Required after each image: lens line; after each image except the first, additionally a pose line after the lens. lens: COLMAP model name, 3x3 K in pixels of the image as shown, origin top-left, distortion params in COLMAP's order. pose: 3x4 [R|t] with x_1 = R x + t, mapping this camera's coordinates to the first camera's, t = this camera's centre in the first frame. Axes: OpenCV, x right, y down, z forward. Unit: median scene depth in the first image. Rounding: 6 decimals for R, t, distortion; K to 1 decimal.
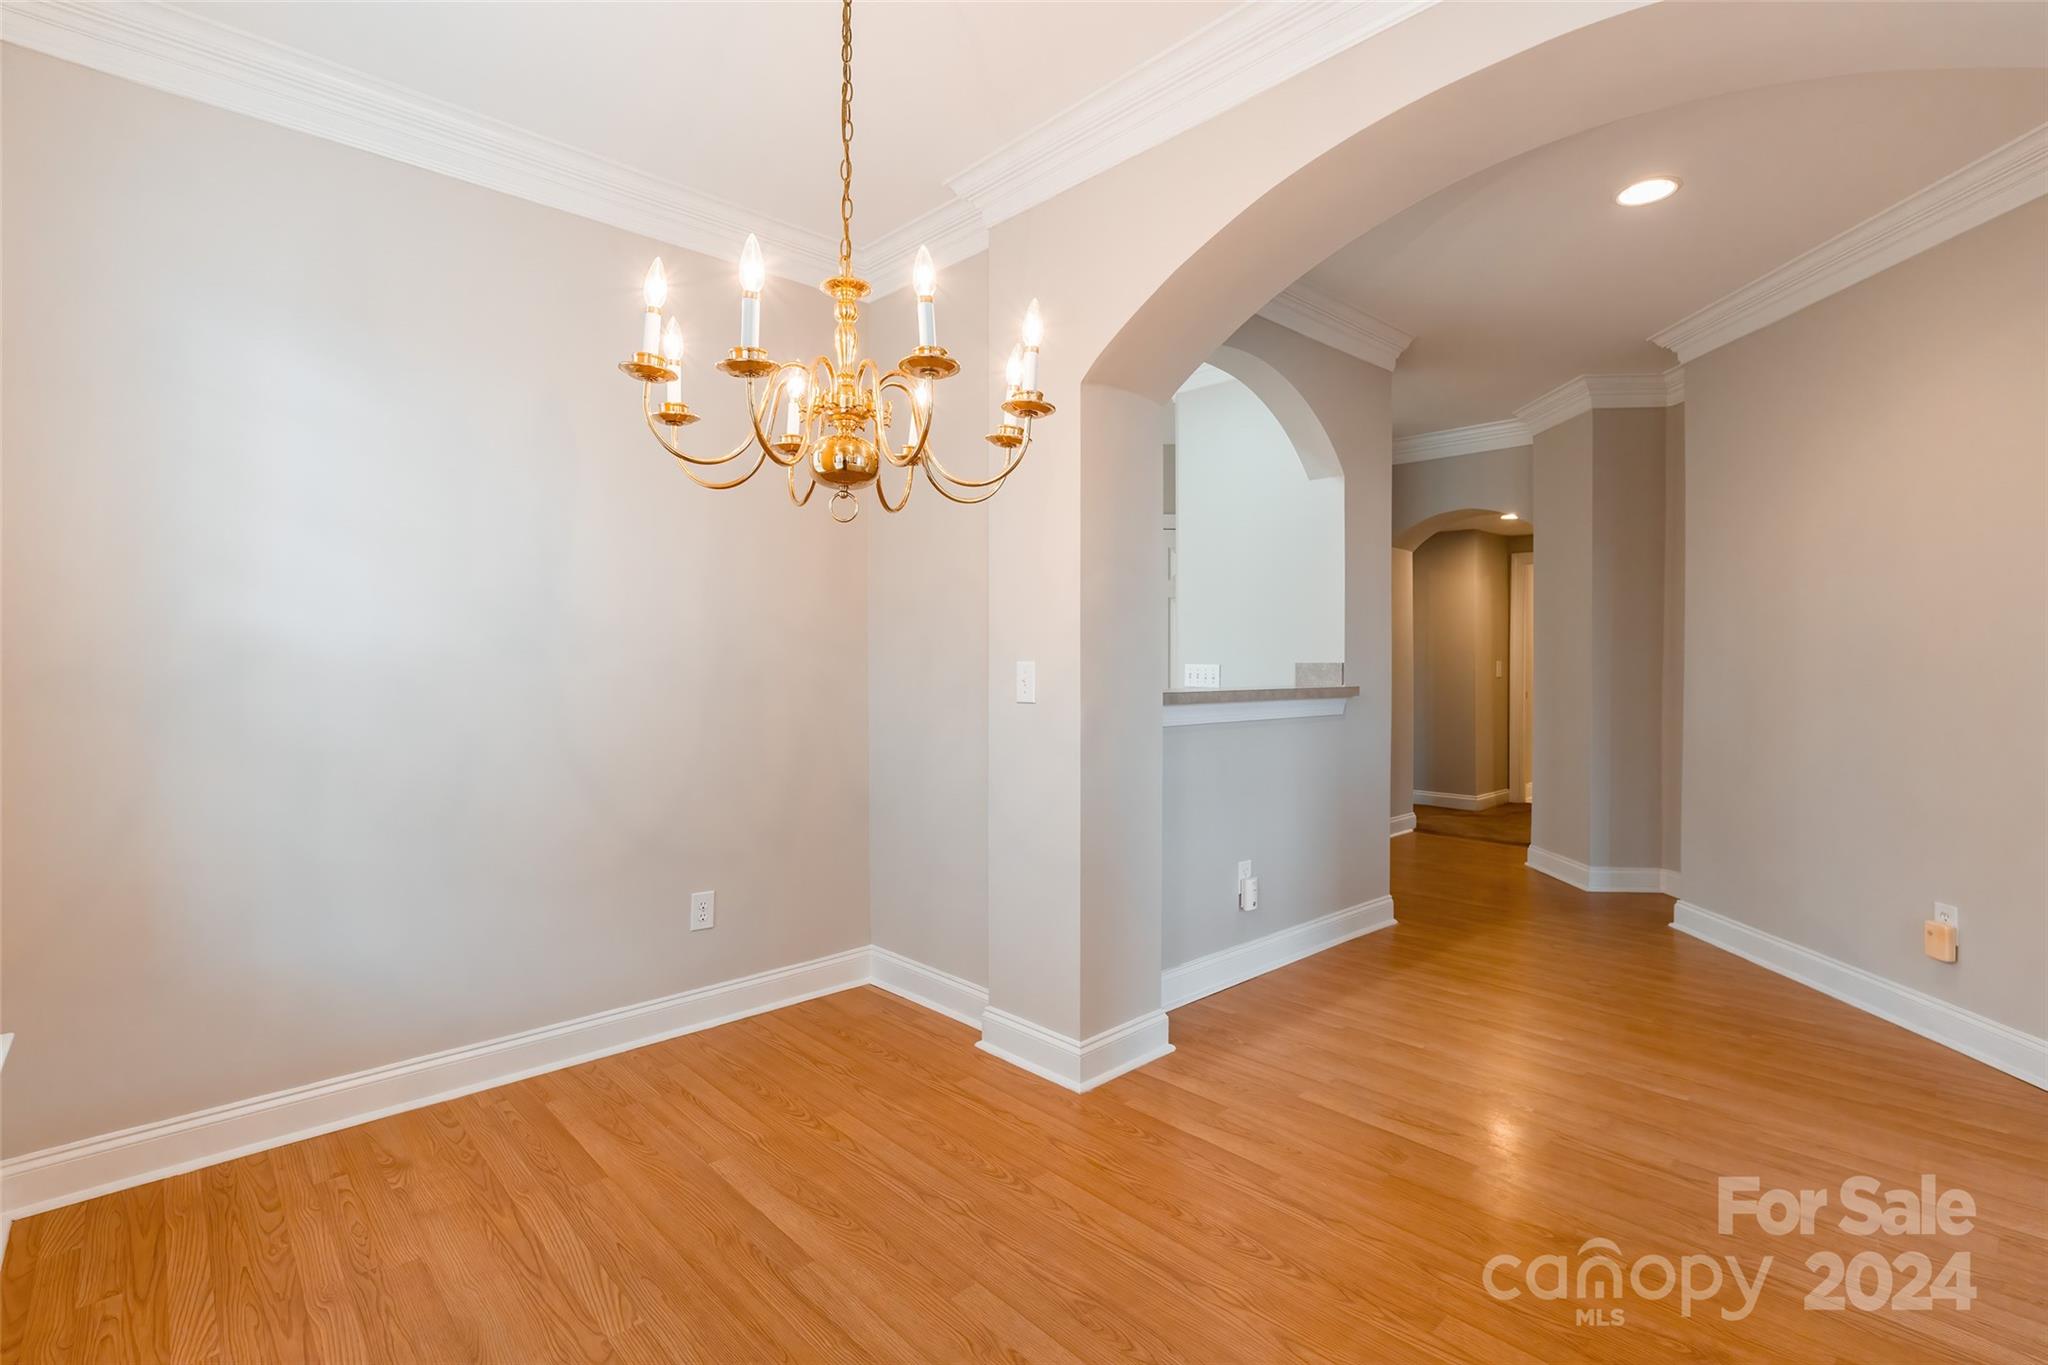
lens RADIAL K [[948.7, 0, 1004.1], [0, 948.7, 664.7], [0, 0, 1]] dist [-0.003855, -0.000195]
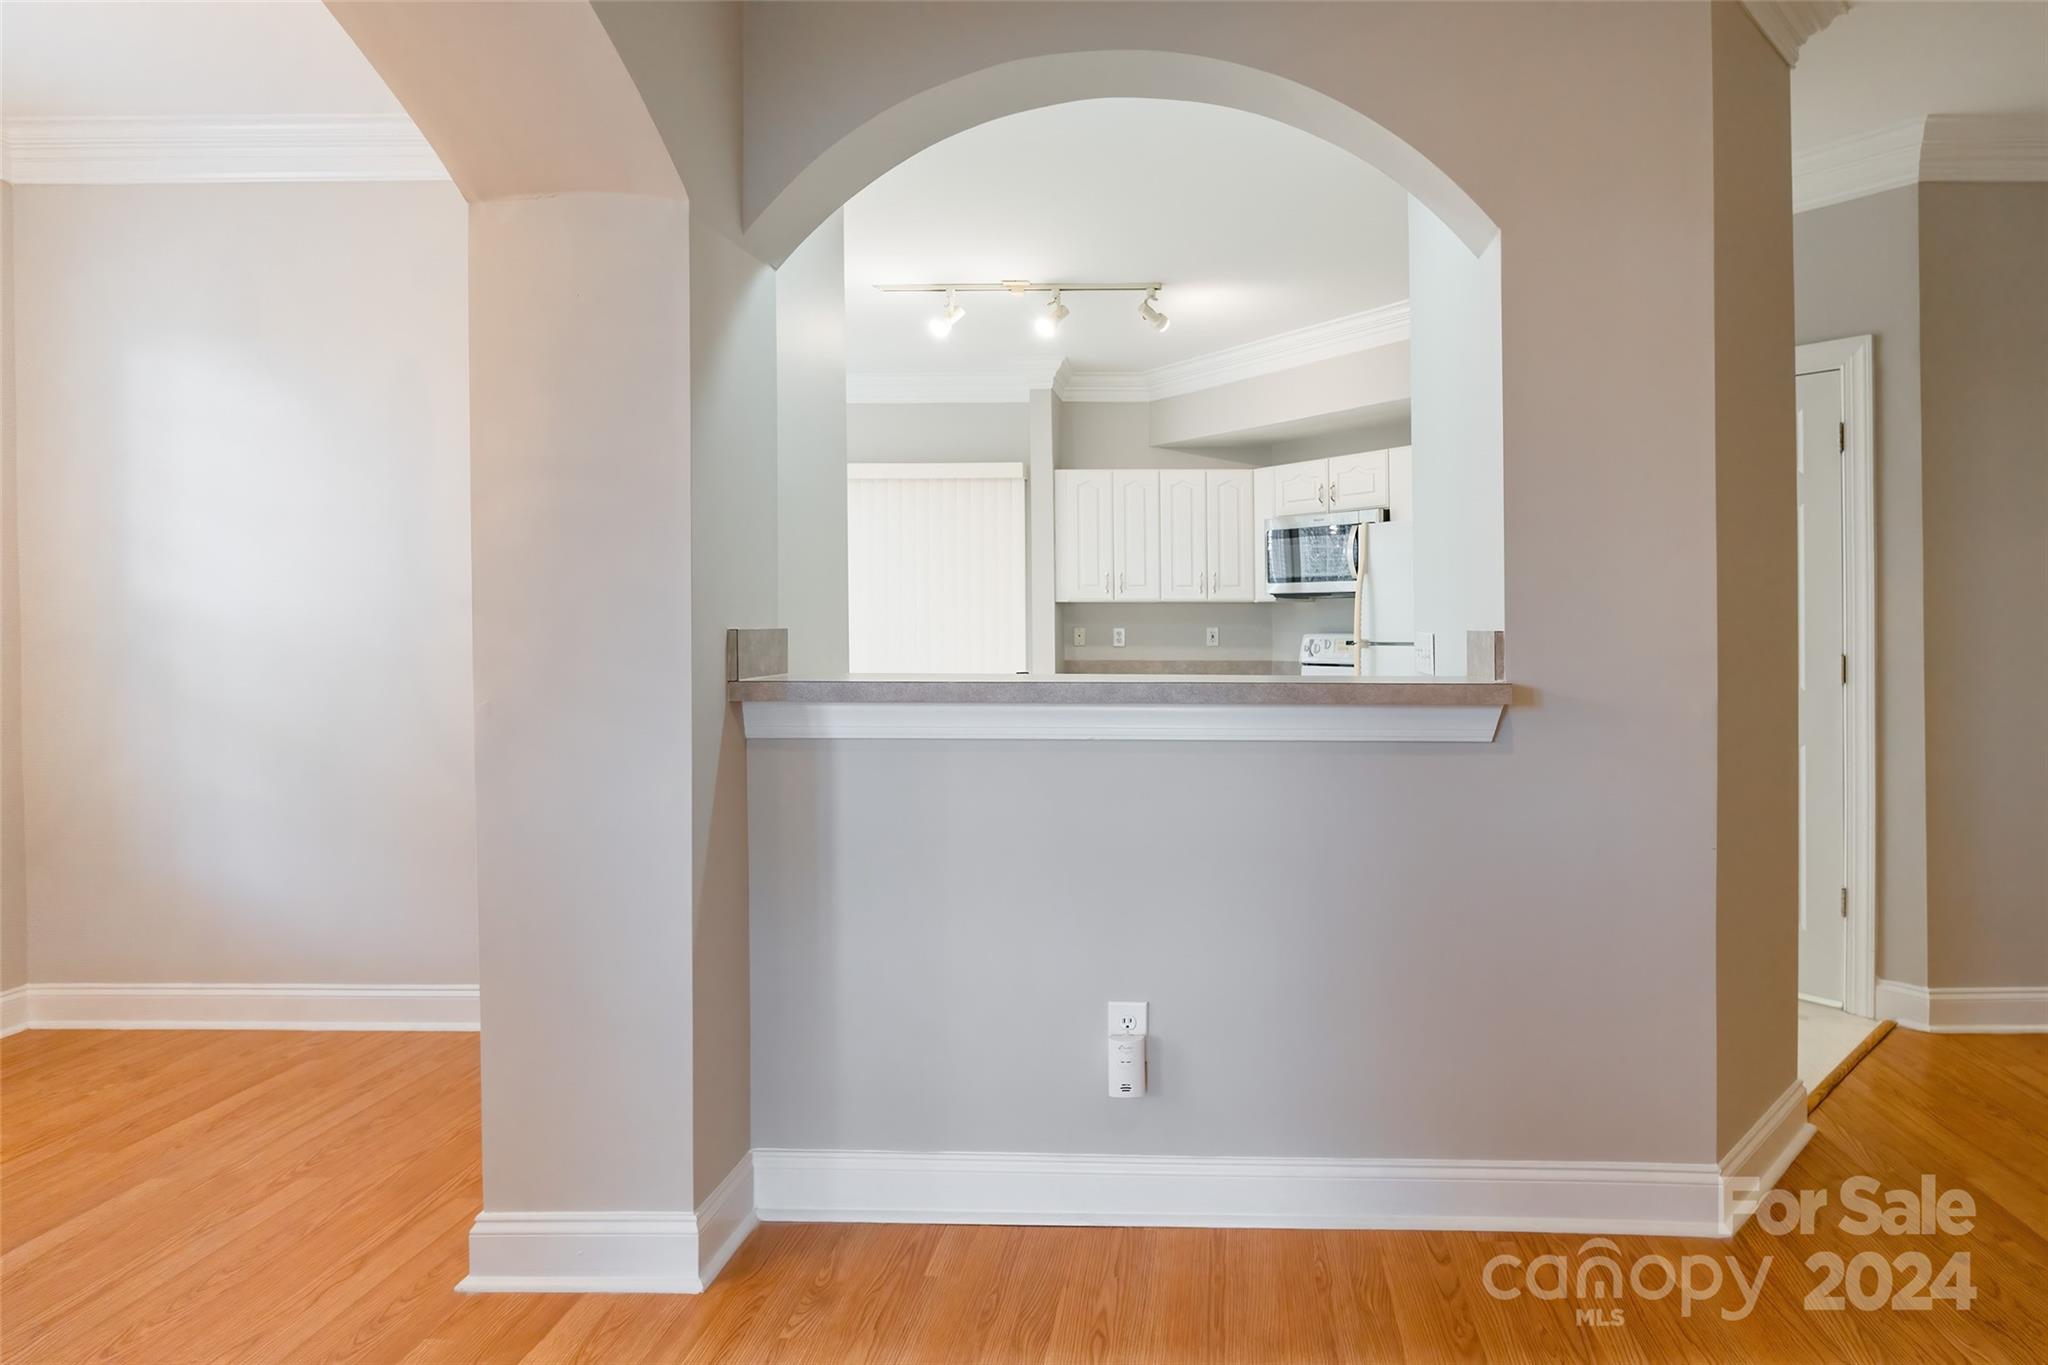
lens RADIAL K [[973.3, 0, 1074.3], [0, 973.3, 627.3], [0, 0, 1]] dist [-0.003670, -0.000615]
pose [[0.729036, -0.004051, -0.684463, 0.860909], [-0.003176, 0.999952, -0.009301, 0.001558], [0.684468, 0.008954, 0.728988, 0.814083]]
